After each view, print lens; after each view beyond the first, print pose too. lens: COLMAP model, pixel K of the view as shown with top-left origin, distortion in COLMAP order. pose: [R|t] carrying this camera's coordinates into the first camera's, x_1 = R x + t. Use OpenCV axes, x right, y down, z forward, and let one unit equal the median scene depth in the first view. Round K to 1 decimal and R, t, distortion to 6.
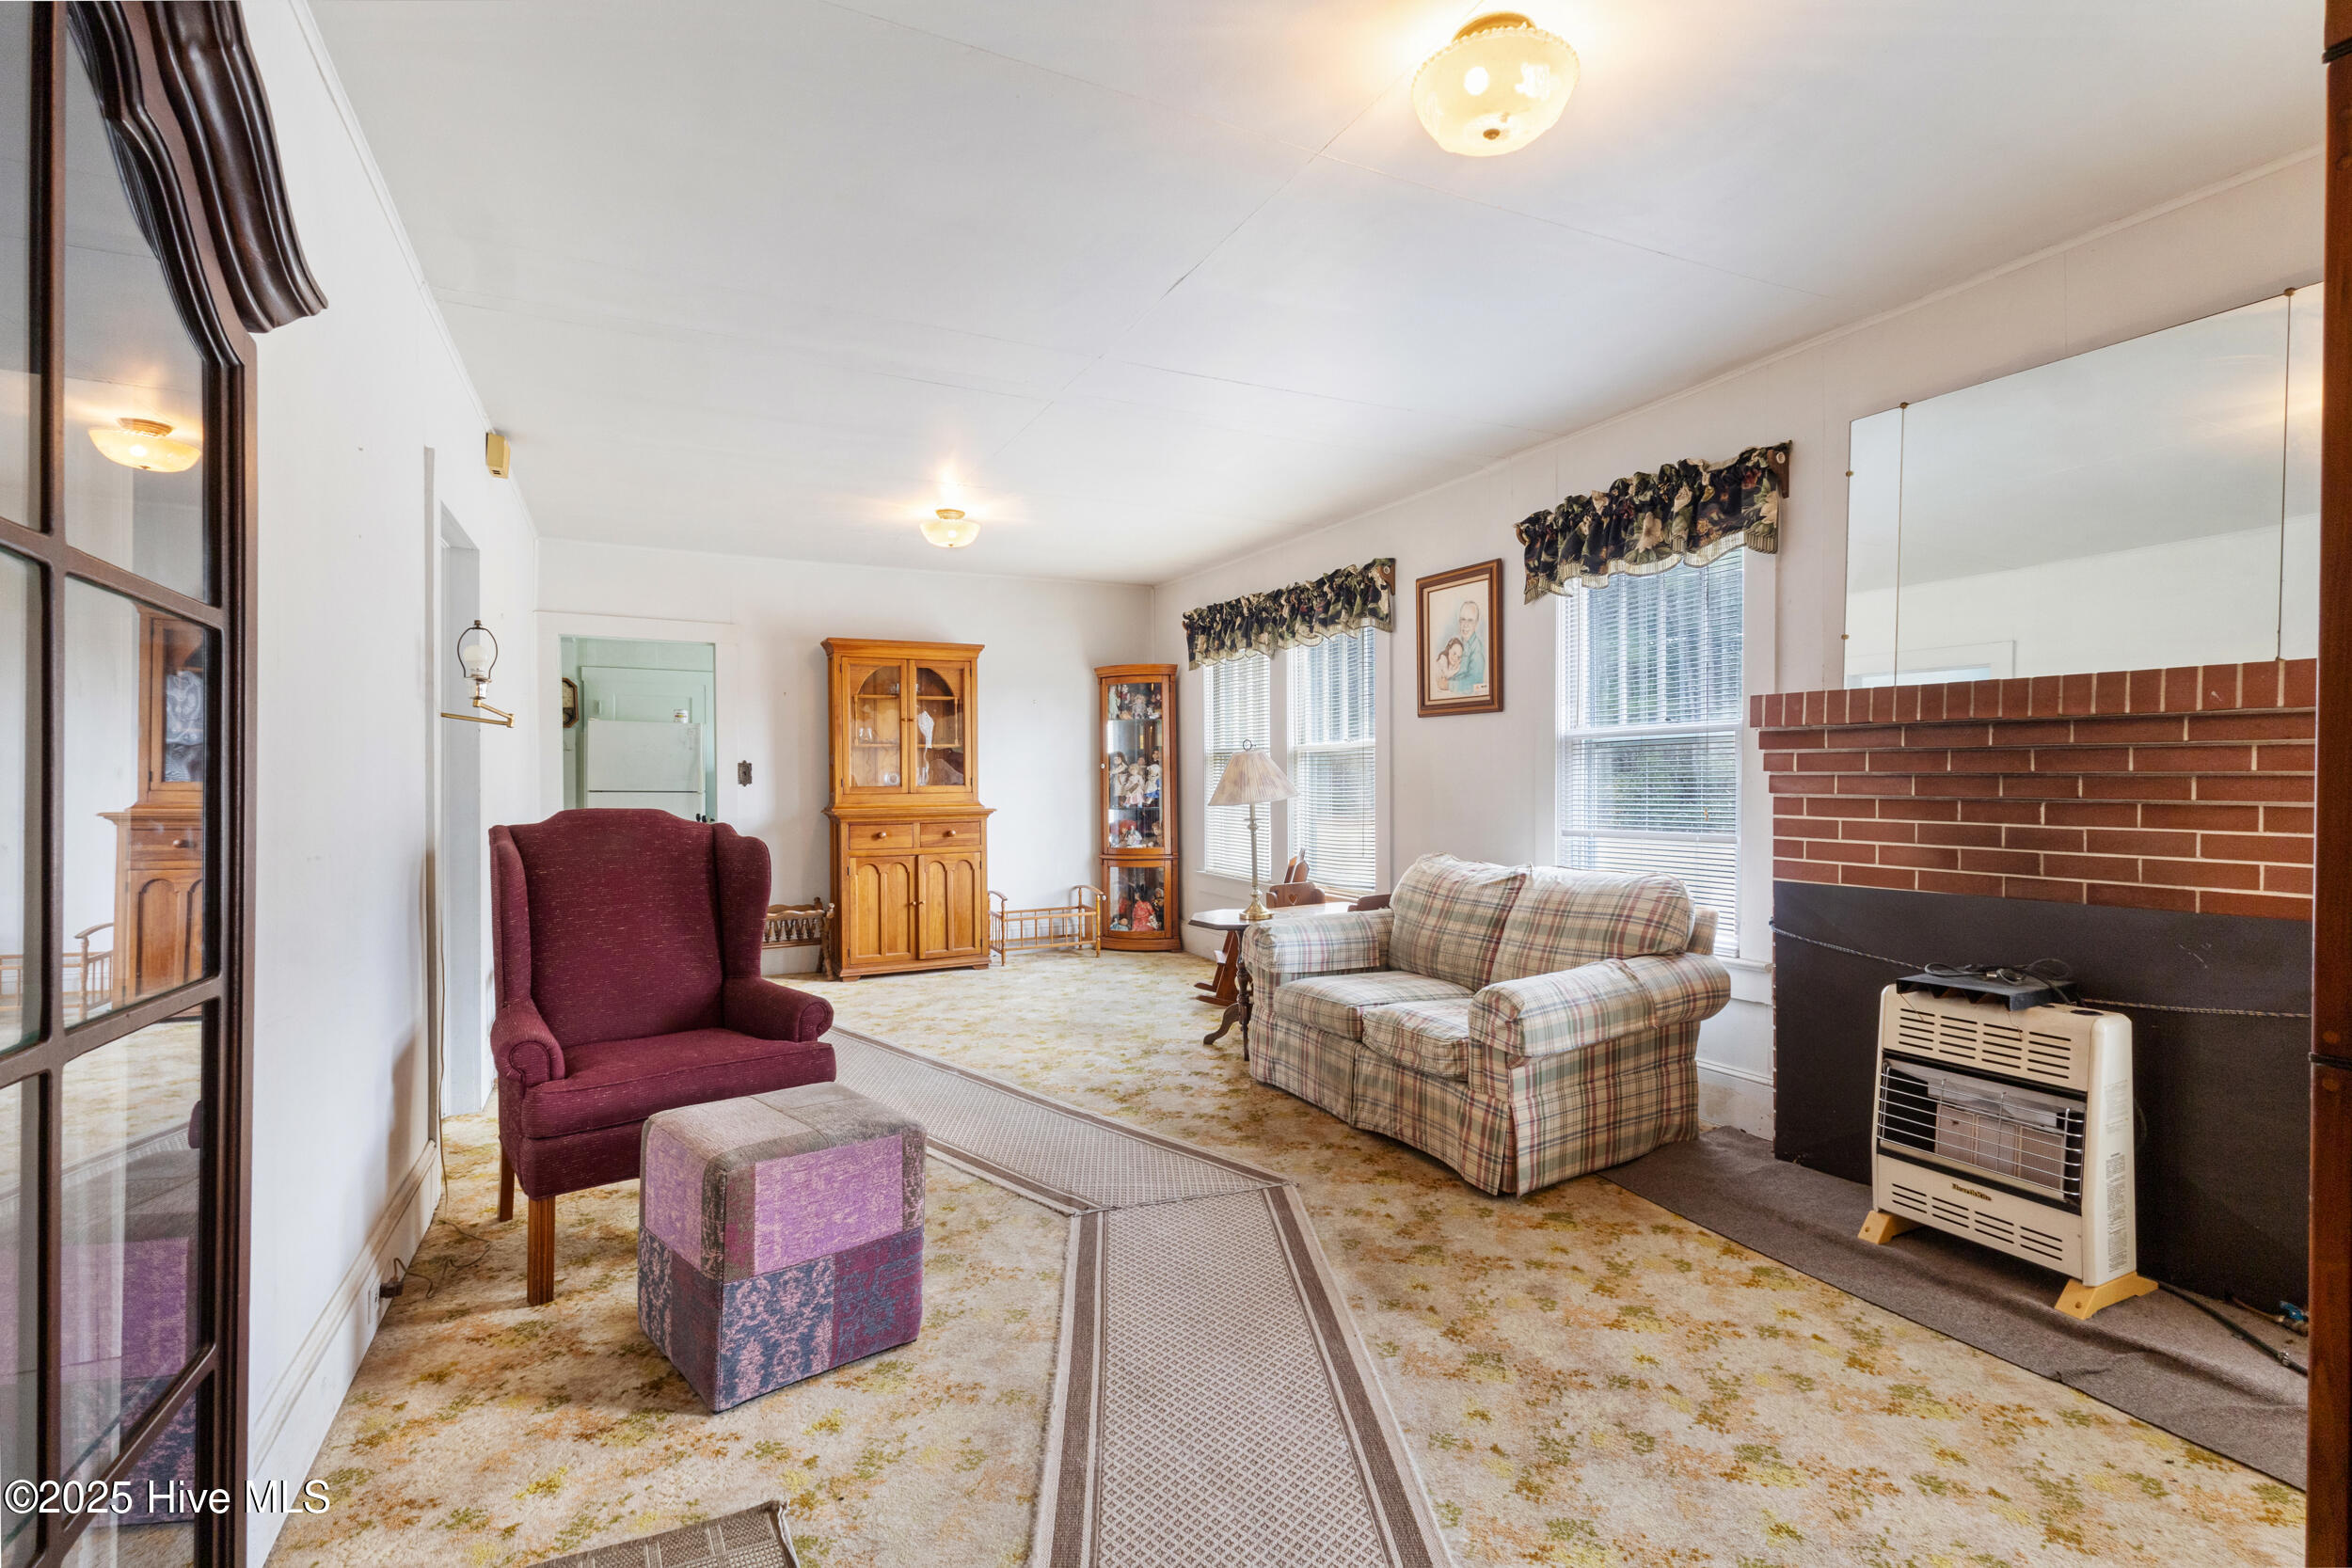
lens RADIAL K [[1085.6, 0, 1178.6], [0, 1085.6, 771.3], [0, 0, 1]] dist [-0.000881, 0.001118]
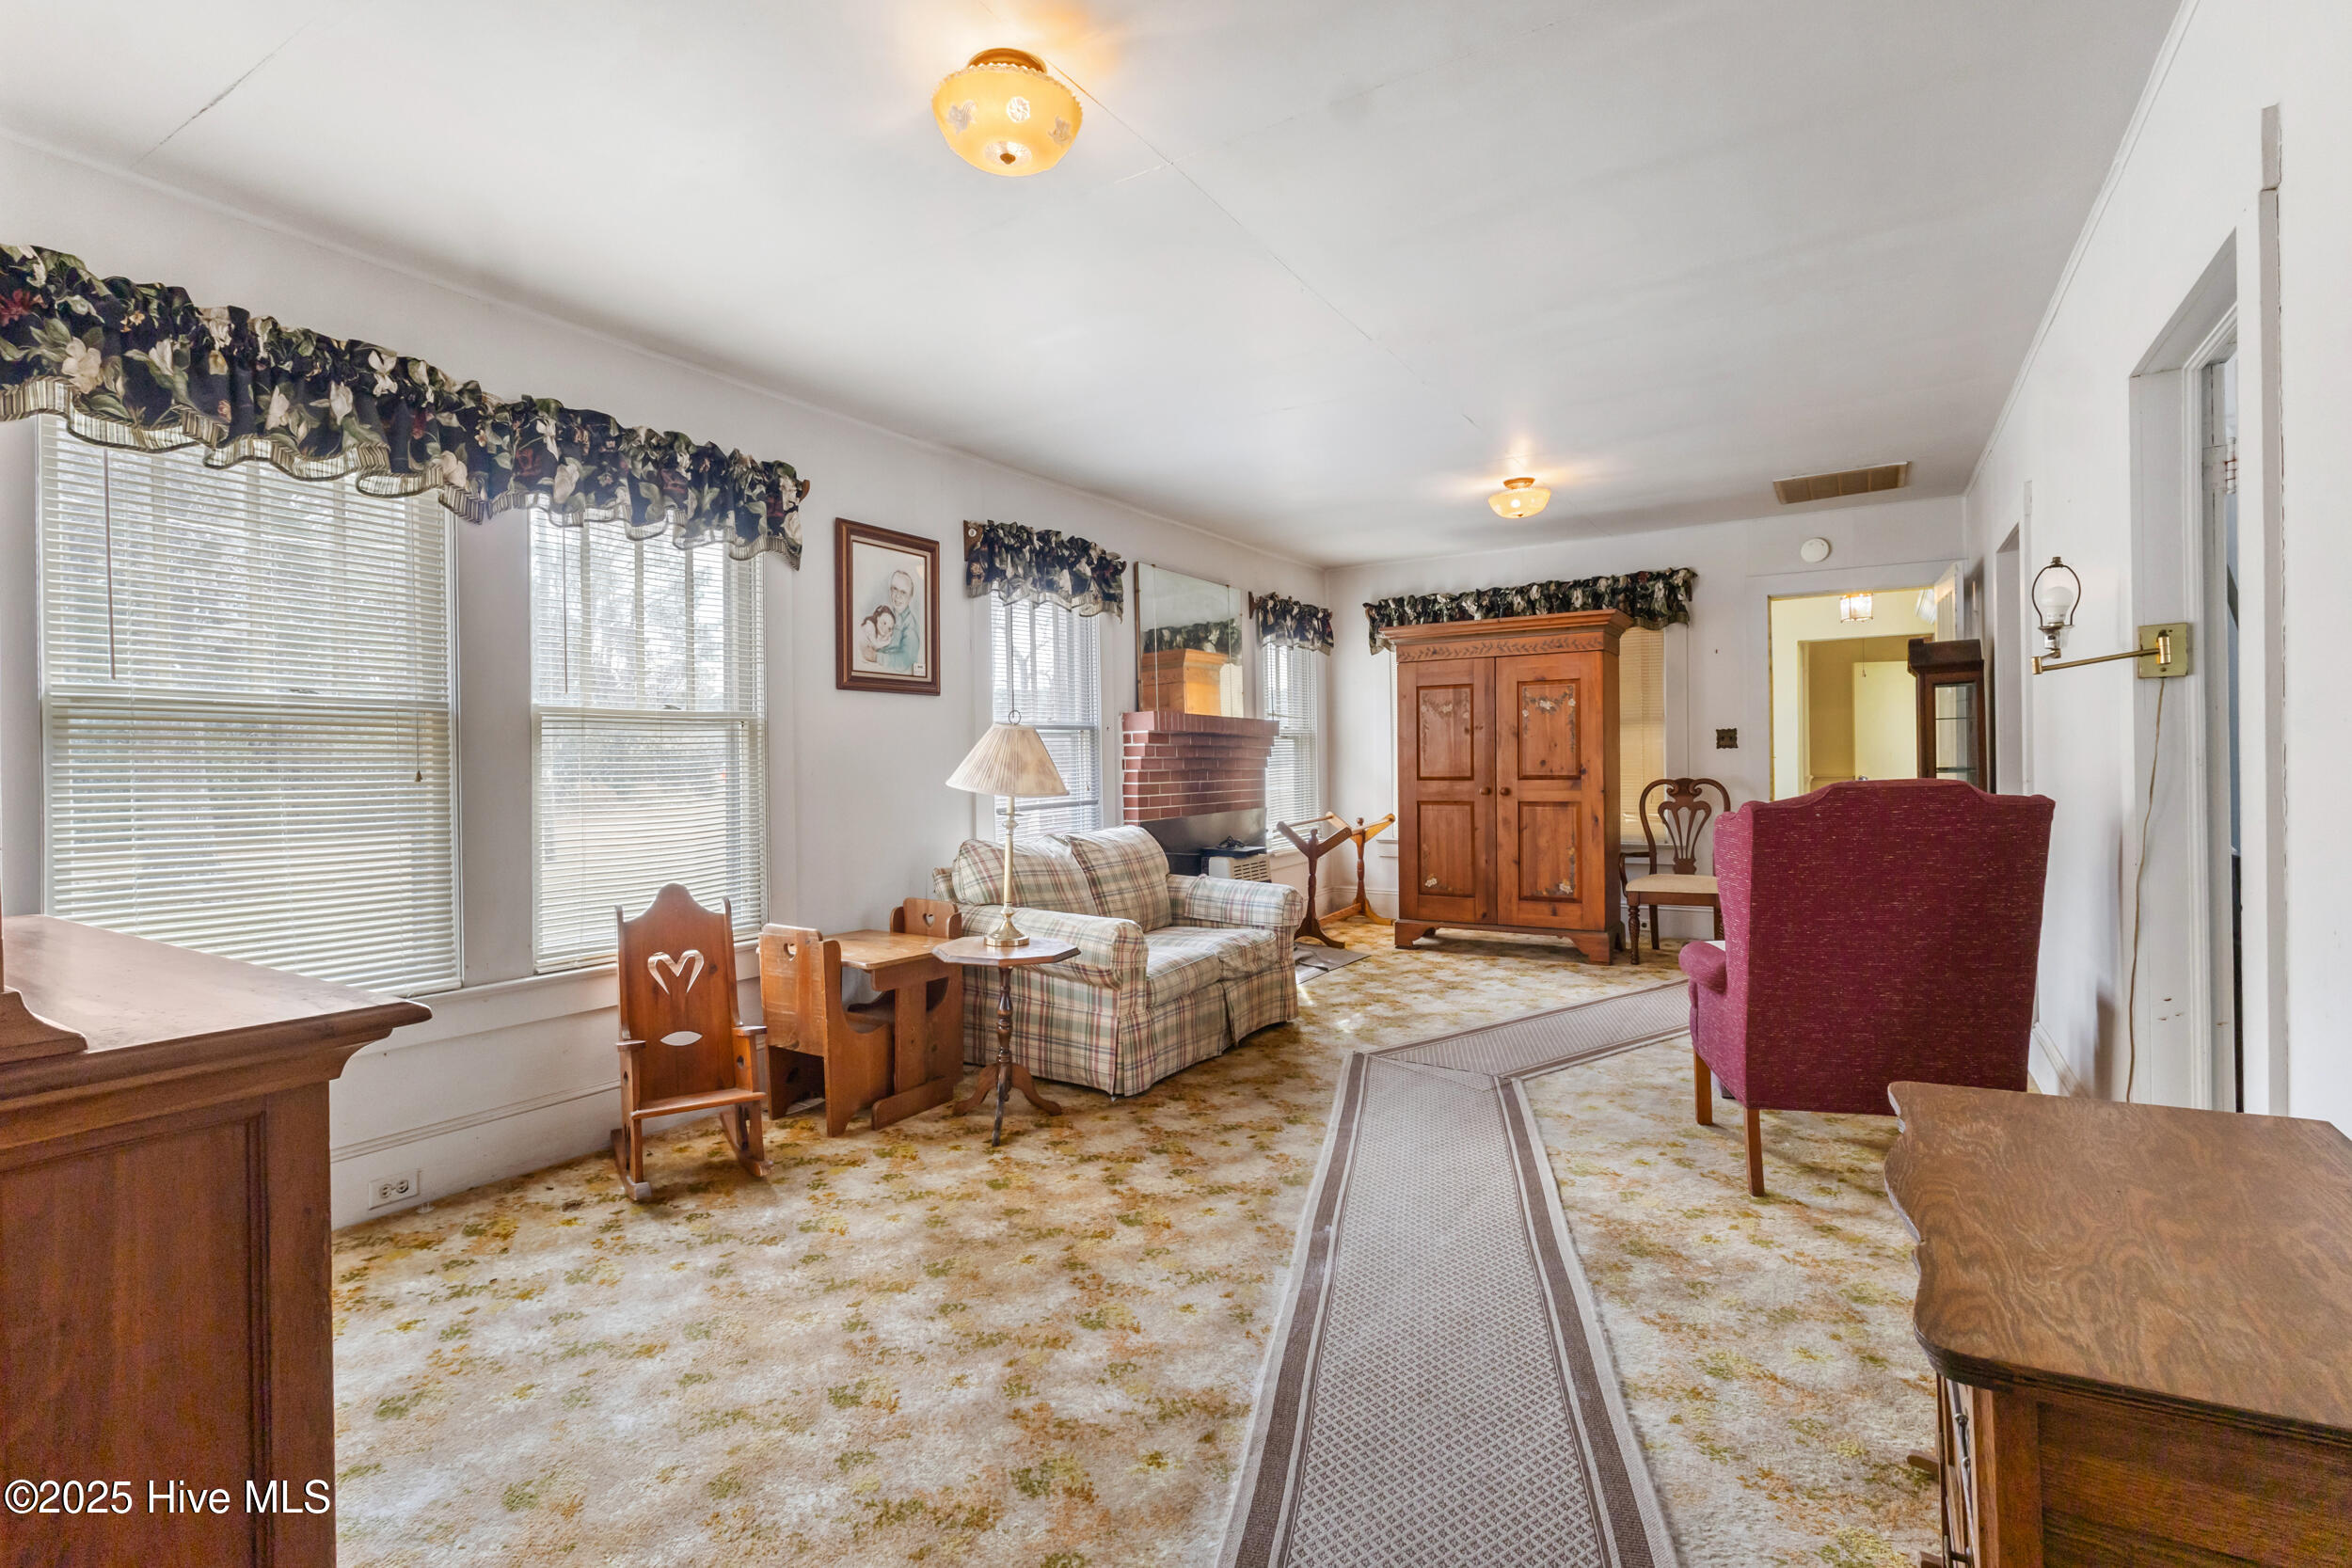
lens RADIAL K [[1085.6, 0, 1178.6], [0, 1085.6, 771.3], [0, 0, 1]] dist [-0.000881, 0.001118]
pose [[-0.527539, 0.002684, 0.849526, -0.638701], [0.009042, 0.999956, 0.002456, 0.012517], [-0.849482, 0.008977, -0.527541, 1.295095]]
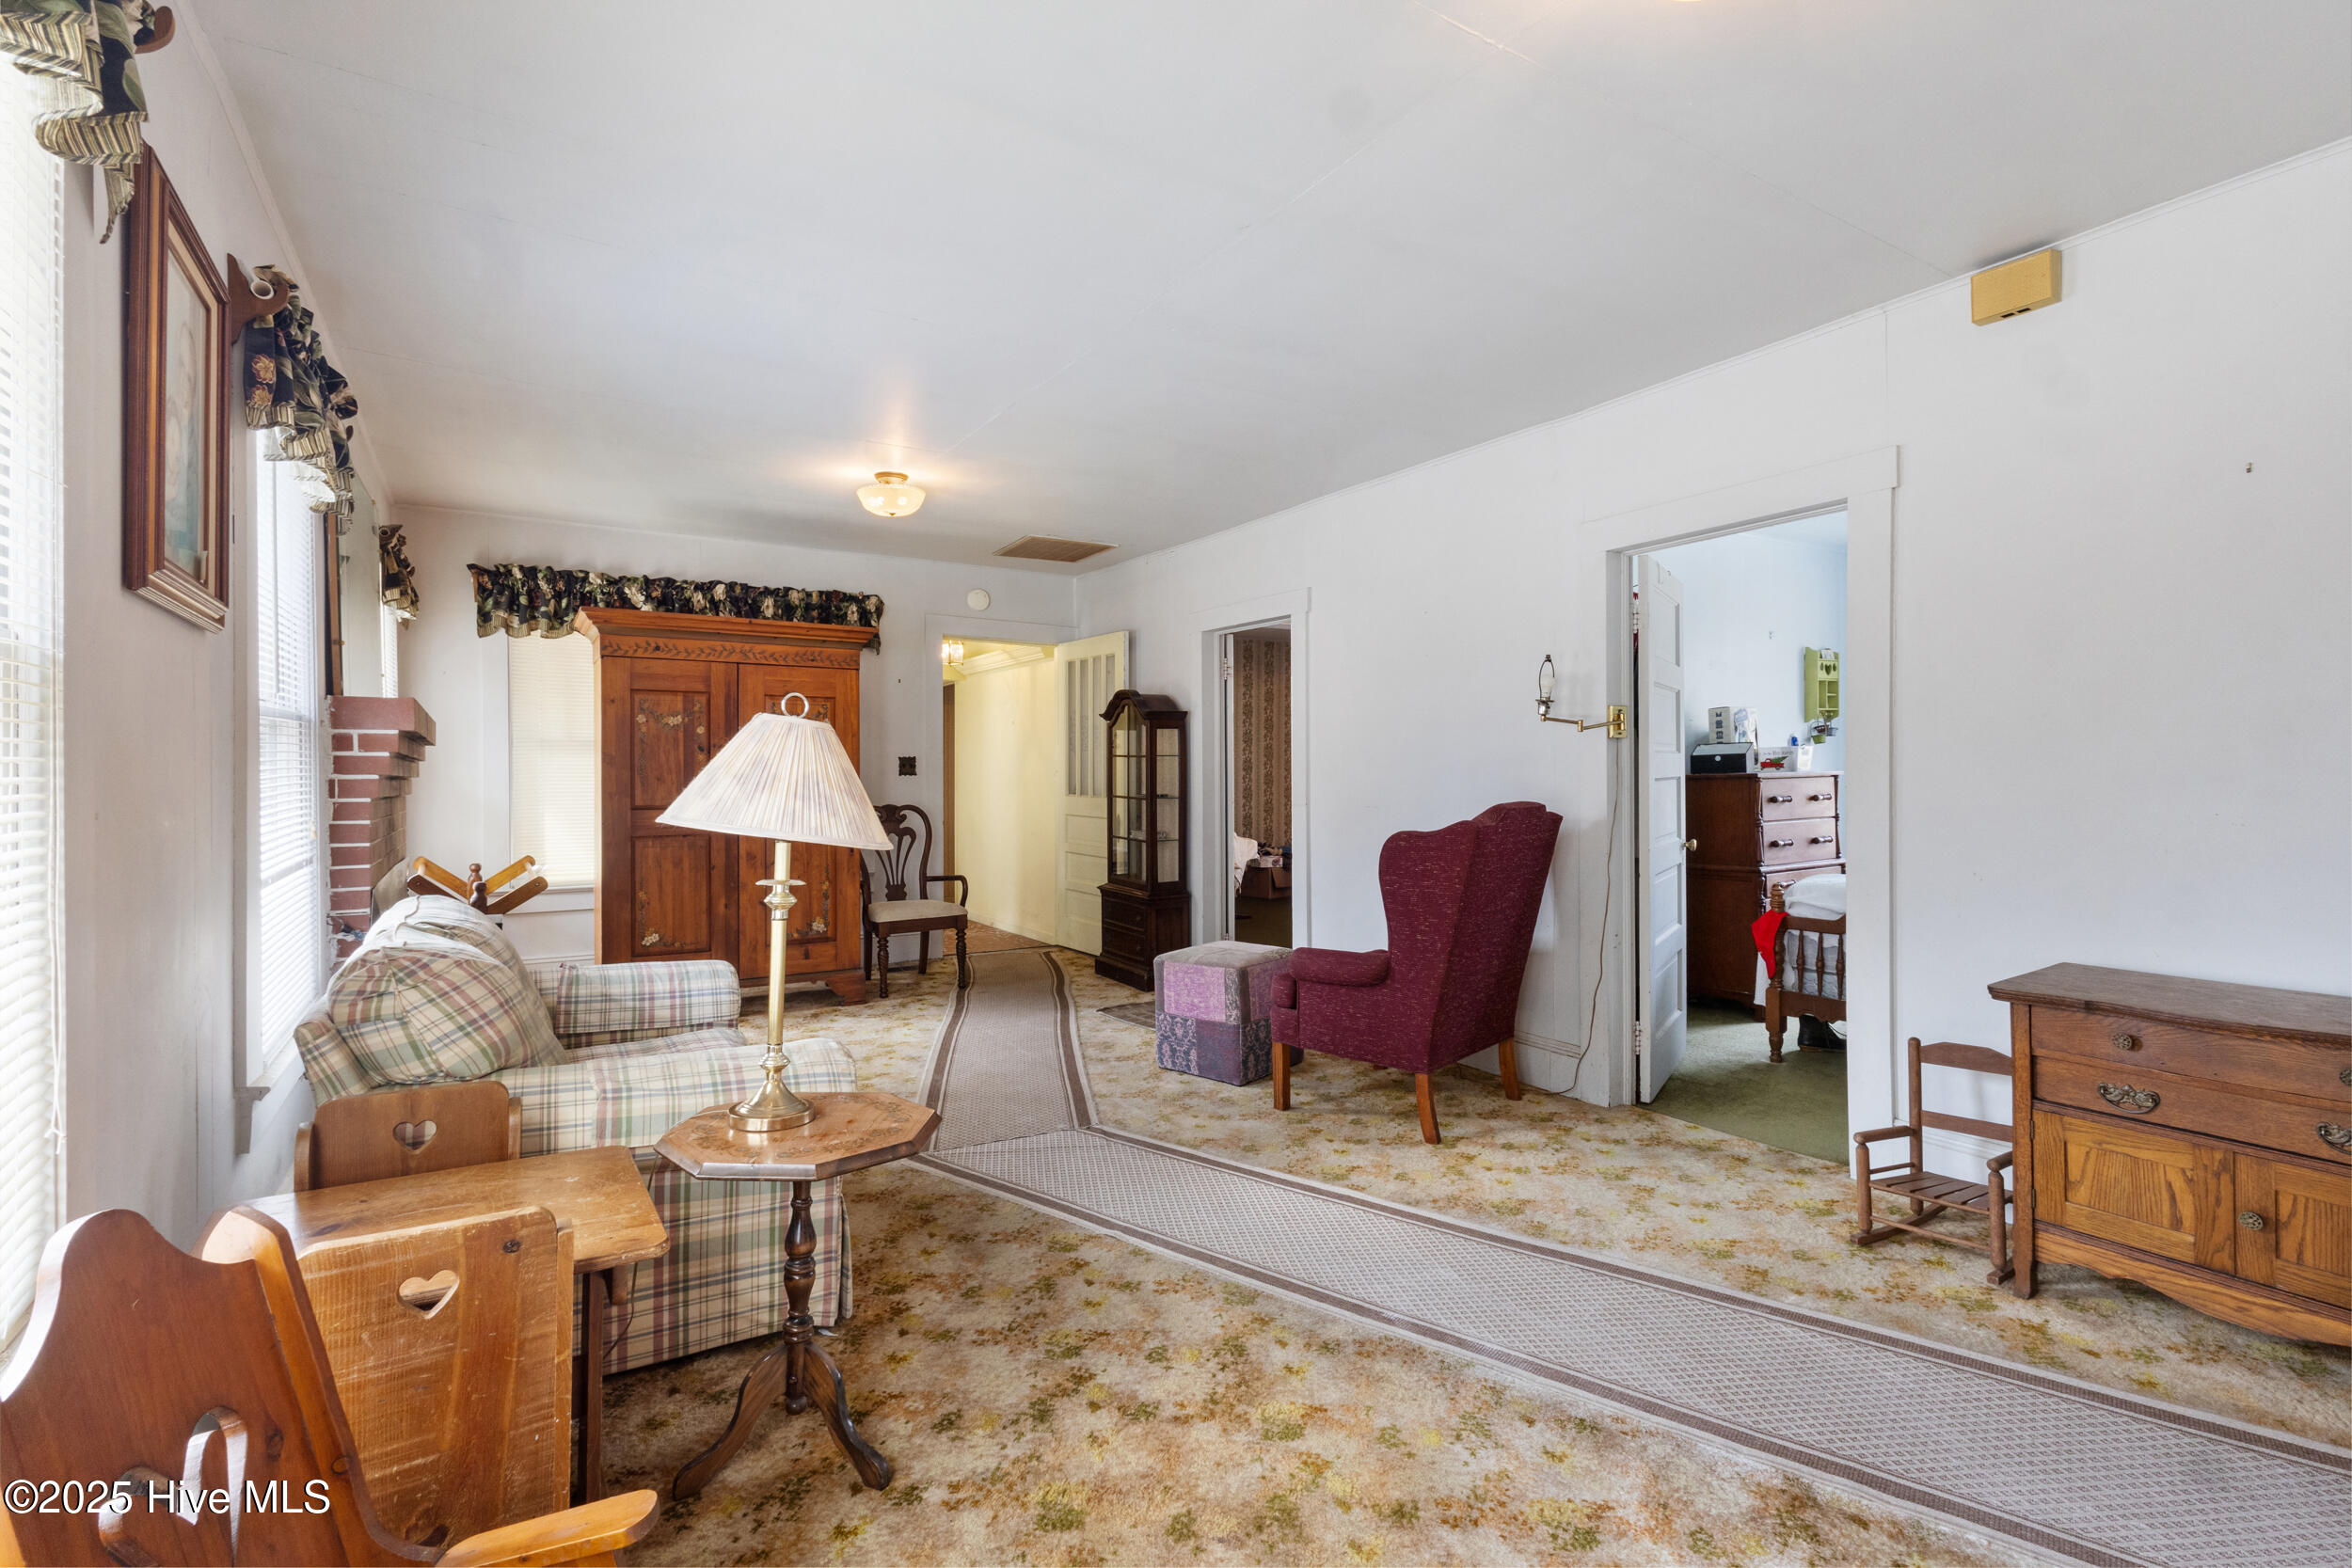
lens RADIAL K [[1071.5, 0, 1176.0], [0, 1071.5, 784.0], [0, 0, 1]] dist [0.000249, 0.000593]
pose [[-0.994918, 0.004535, -0.100590, -0.040513], [0.004721, 0.999988, -0.001607, 0.008174], [0.100581, -0.002074, -0.994927, 1.416126]]
